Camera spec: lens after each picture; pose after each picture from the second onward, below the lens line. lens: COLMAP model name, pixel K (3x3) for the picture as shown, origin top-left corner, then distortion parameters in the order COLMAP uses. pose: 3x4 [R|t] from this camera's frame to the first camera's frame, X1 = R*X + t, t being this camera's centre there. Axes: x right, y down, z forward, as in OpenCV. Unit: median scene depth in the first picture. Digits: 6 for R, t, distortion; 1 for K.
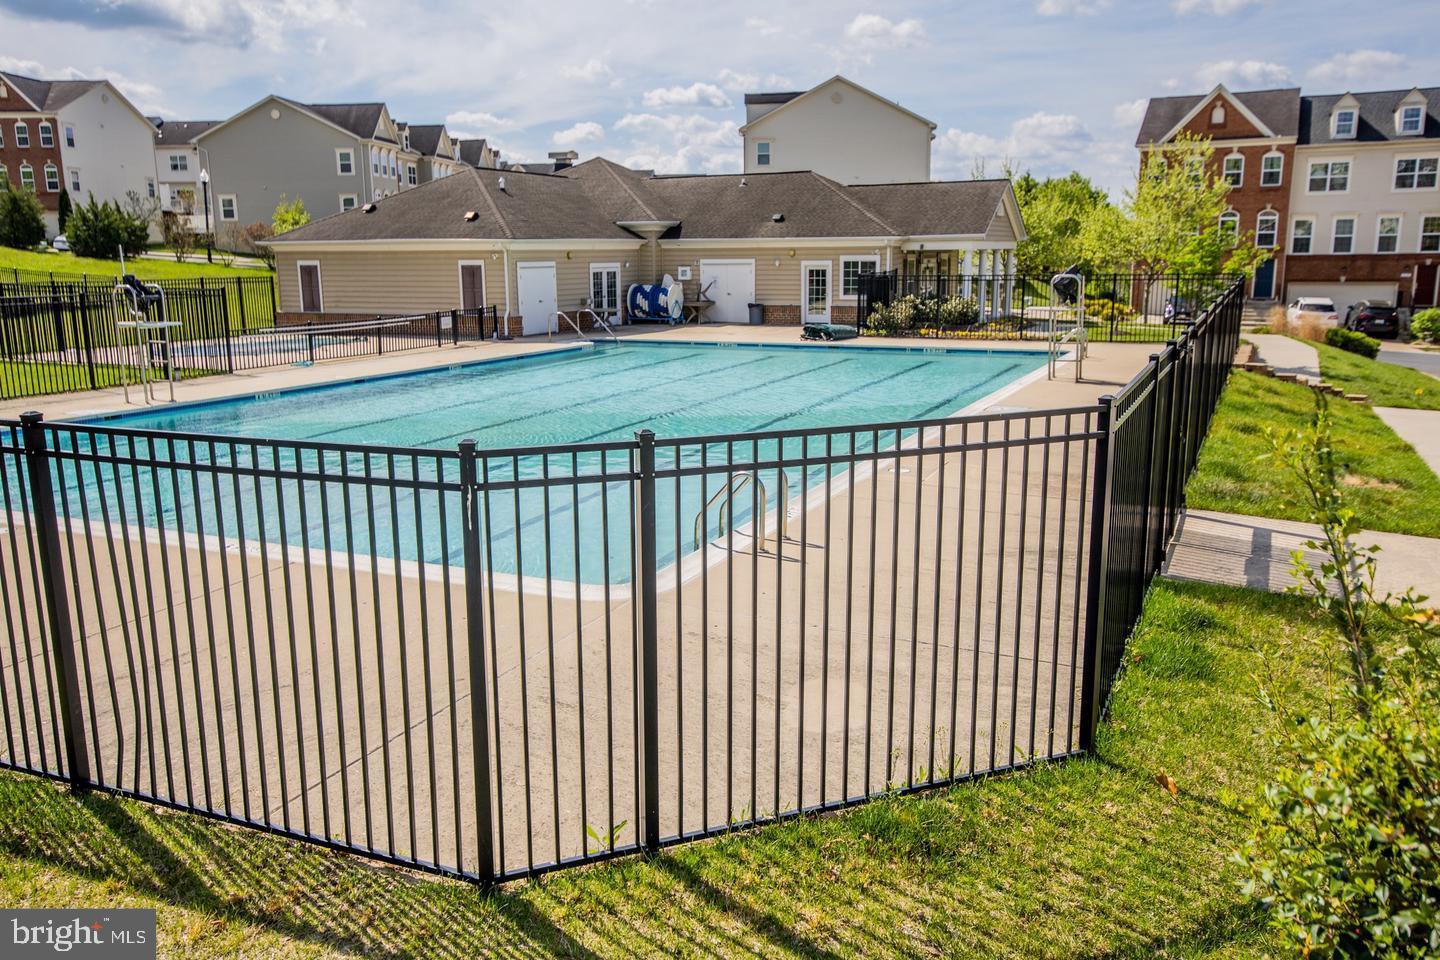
lens RADIAL K [[1155.5, 0, 715.5], [0, 1155.5, 458.2], [0, 0, 1]] dist [-0.012458, 0.007688]
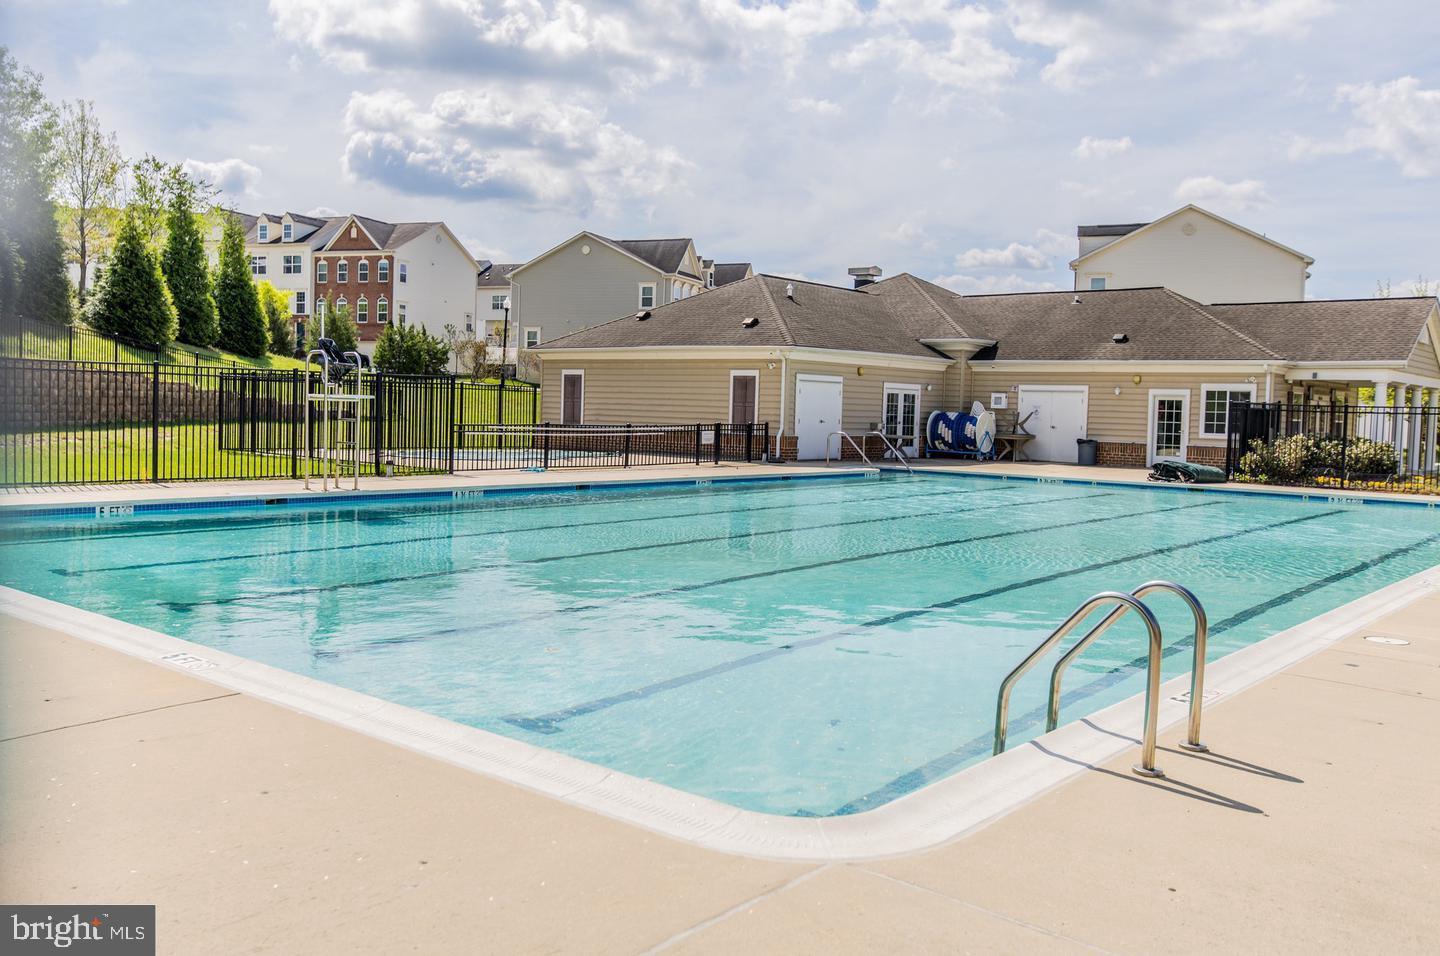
lens RADIAL K [[1155.5, 0, 715.5], [0, 1155.5, 456.2], [0, 0, 1]] dist [-0.012458, 0.007688]
pose [[0.963734, 0.047282, -0.262642, -0.003177], [-0.086006, 0.986697, -0.137959, 0.011417], [0.252625, 0.155545, 0.954980, 0.166136]]
